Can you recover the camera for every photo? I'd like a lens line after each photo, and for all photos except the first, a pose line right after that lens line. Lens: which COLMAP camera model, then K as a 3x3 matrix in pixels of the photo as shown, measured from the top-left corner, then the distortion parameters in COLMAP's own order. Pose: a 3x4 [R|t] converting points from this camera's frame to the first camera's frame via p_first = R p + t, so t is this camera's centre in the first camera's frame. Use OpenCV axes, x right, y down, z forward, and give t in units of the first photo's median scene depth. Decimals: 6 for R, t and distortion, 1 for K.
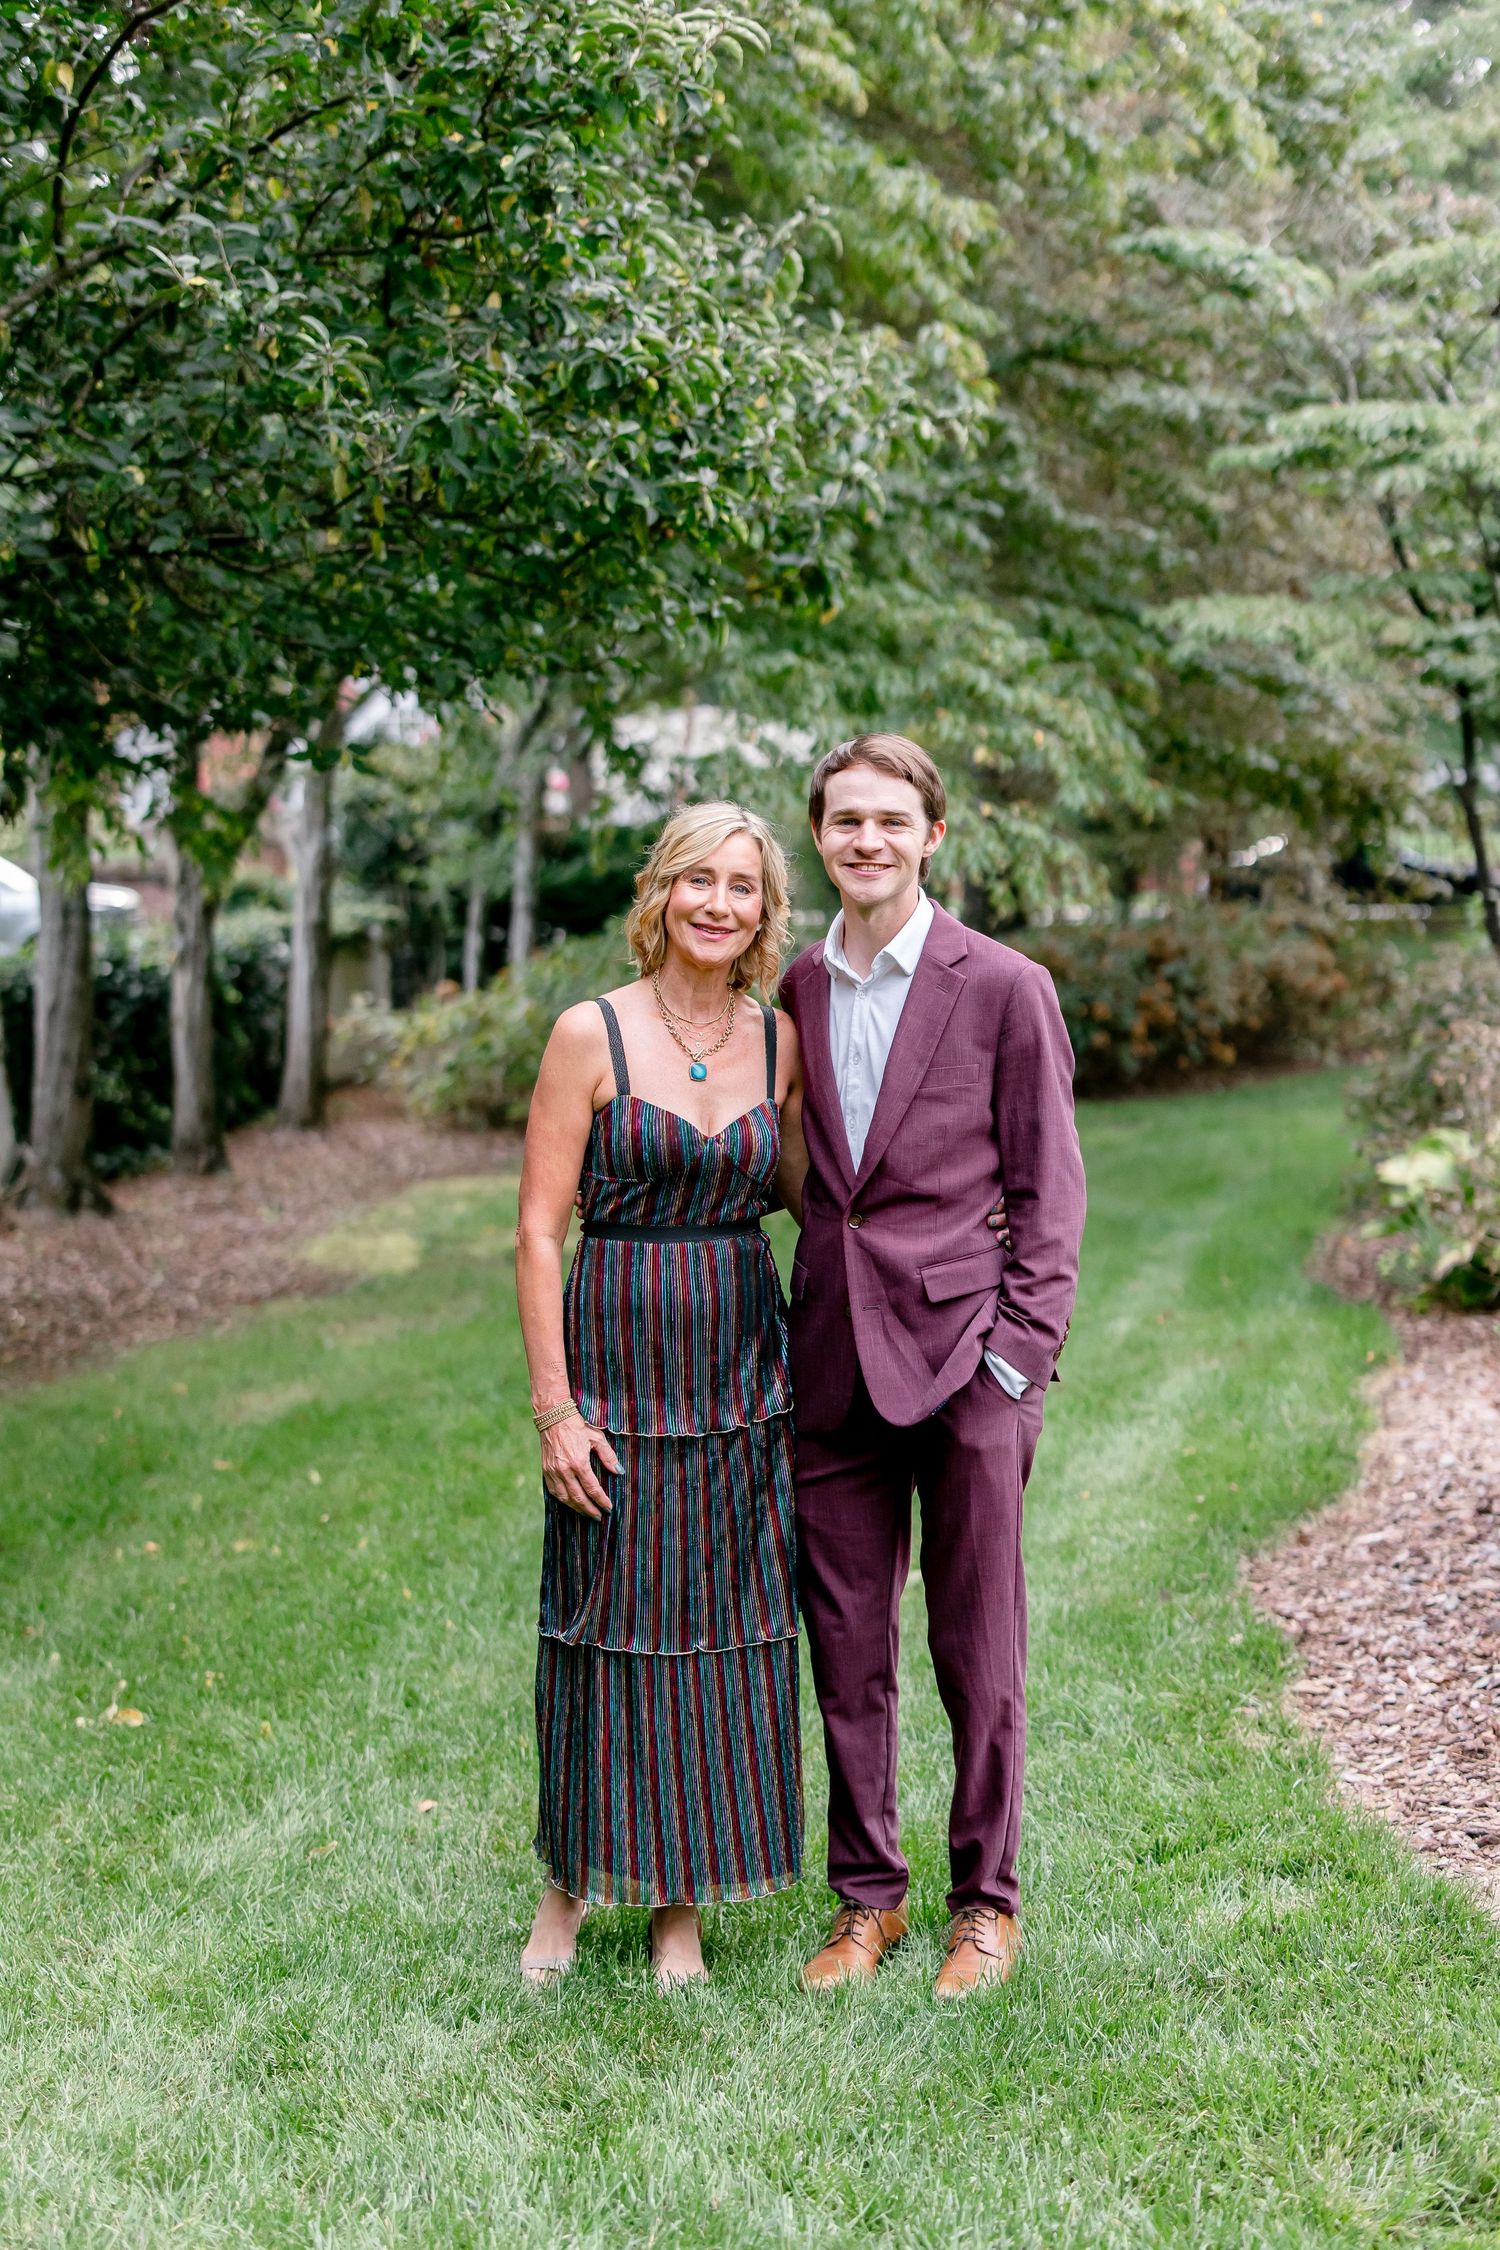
lens RADIAL K [[3249.8, 0, 759.4], [0, 3249.8, 1121.1], [0, 0, 1]] dist [0.023977, -0.038181]
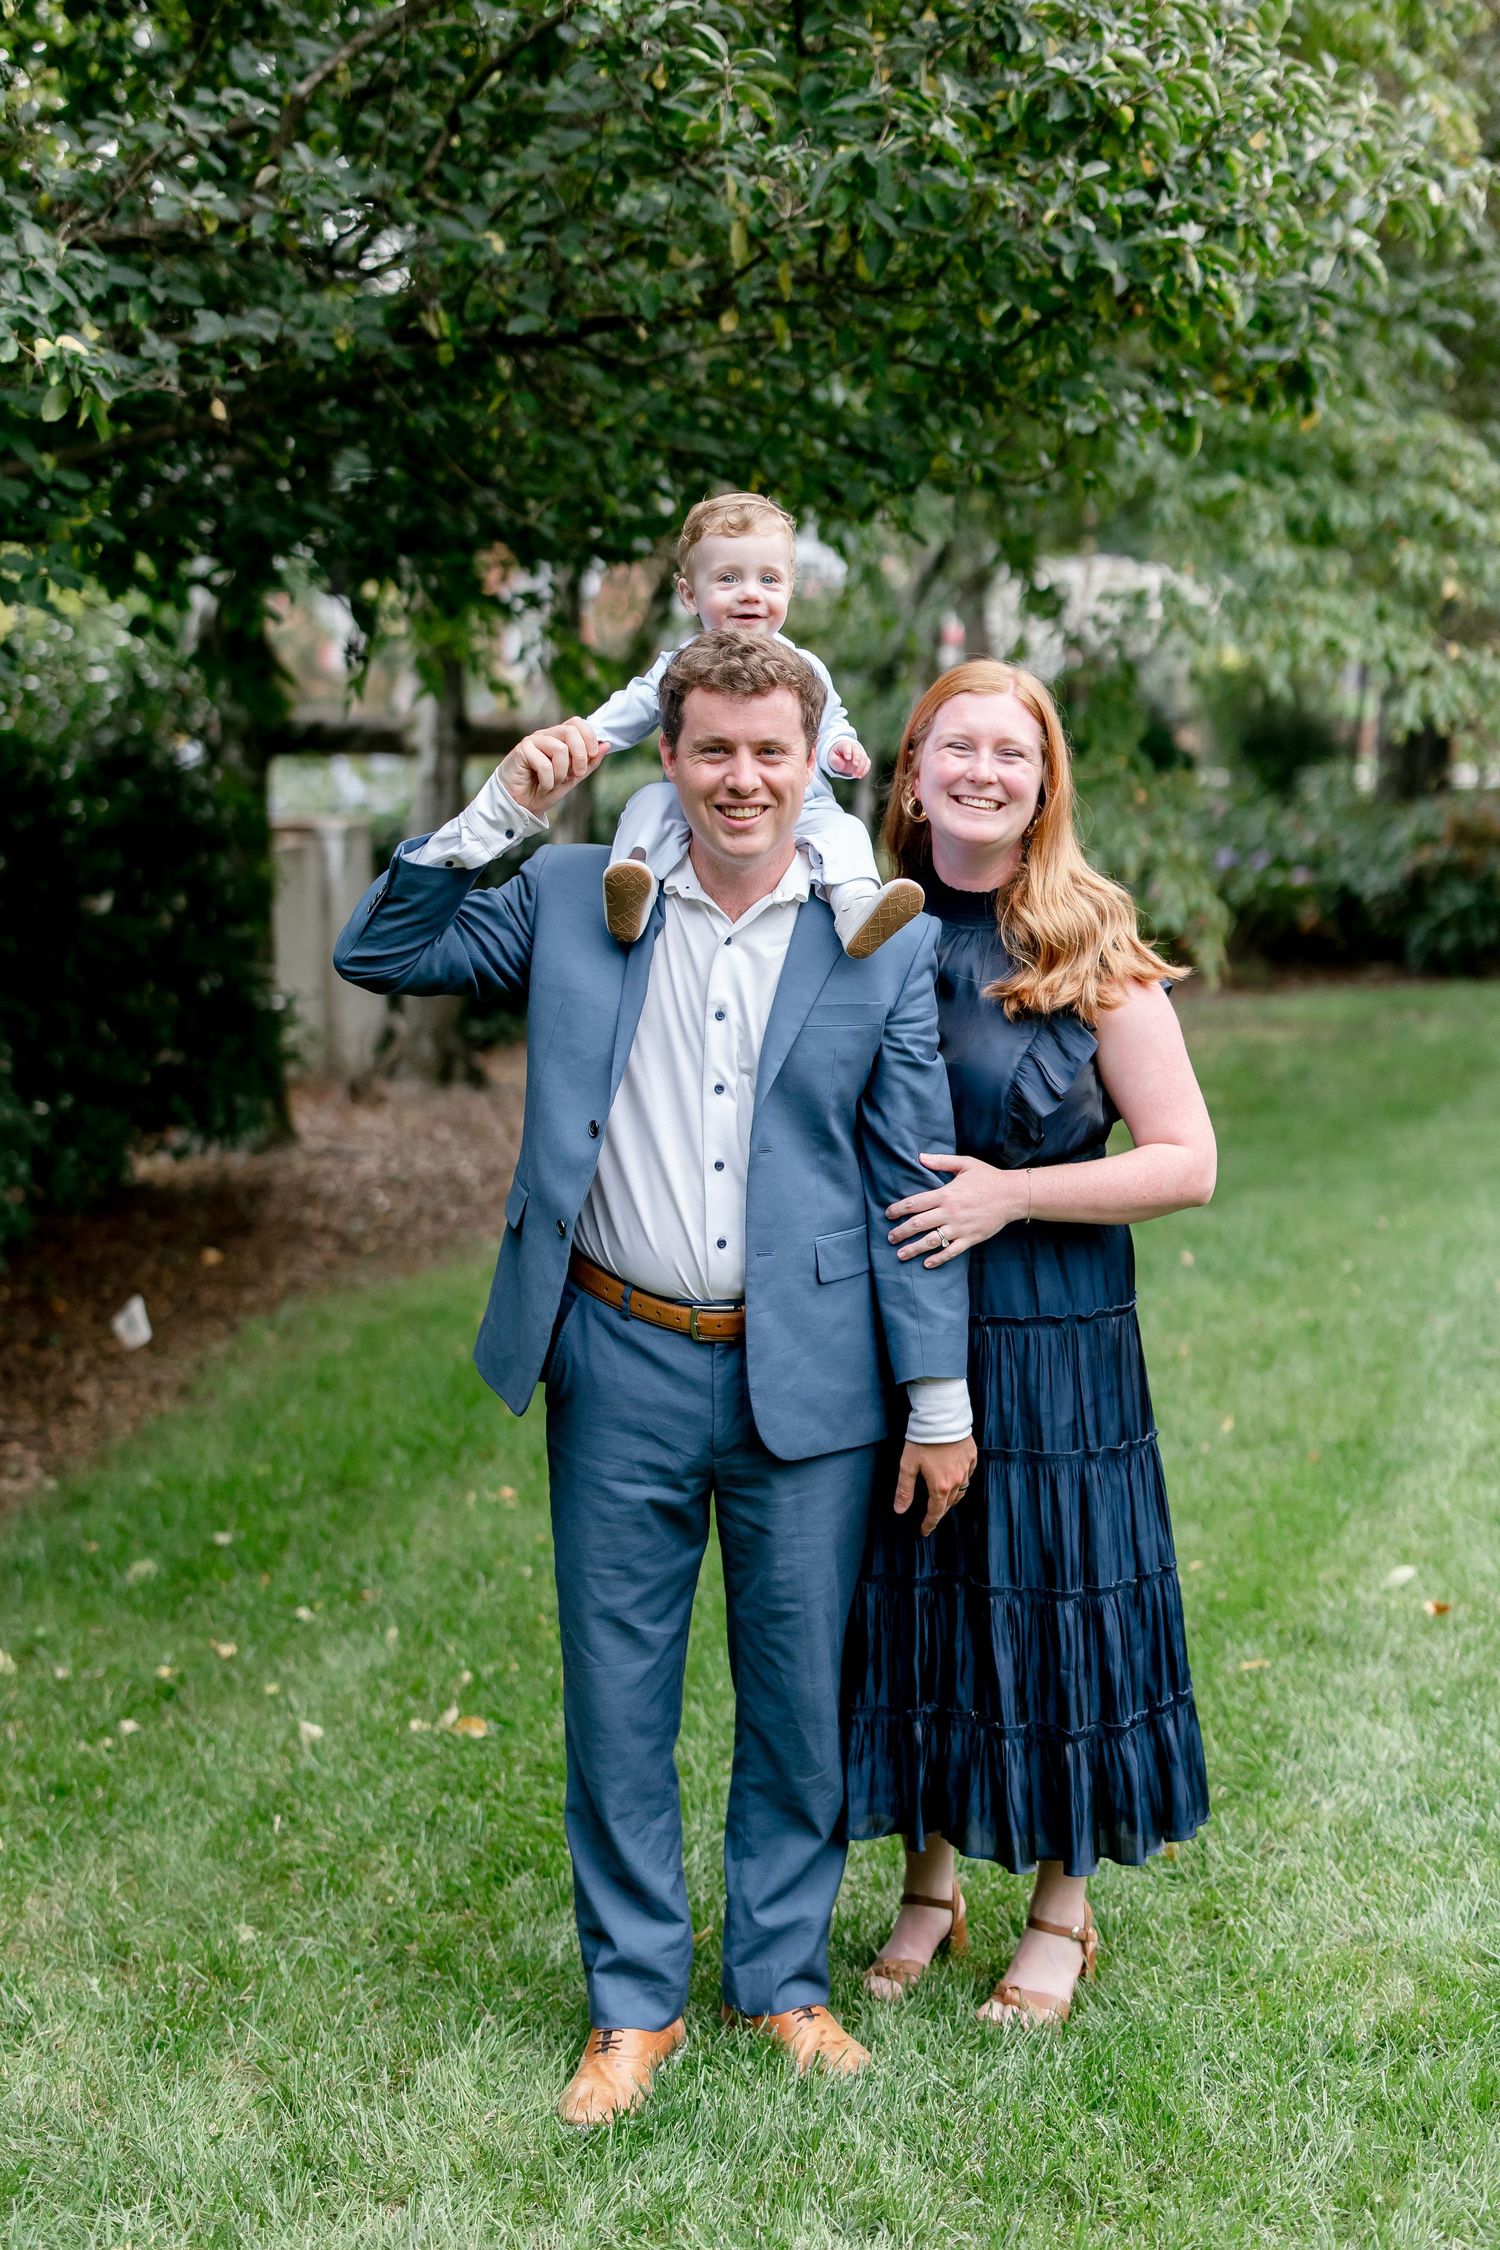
lens RADIAL K [[3249.8, 0, 759.4], [0, 3249.8, 1121.1], [0, 0, 1]] dist [0.023977, -0.038181]
pose [[0.993044, 0.019225, -0.116162, -0.017667], [-0.014089, 0.998893, 0.044876, -0.009624], [0.116896, -0.042927, 0.992216, 0.130131]]
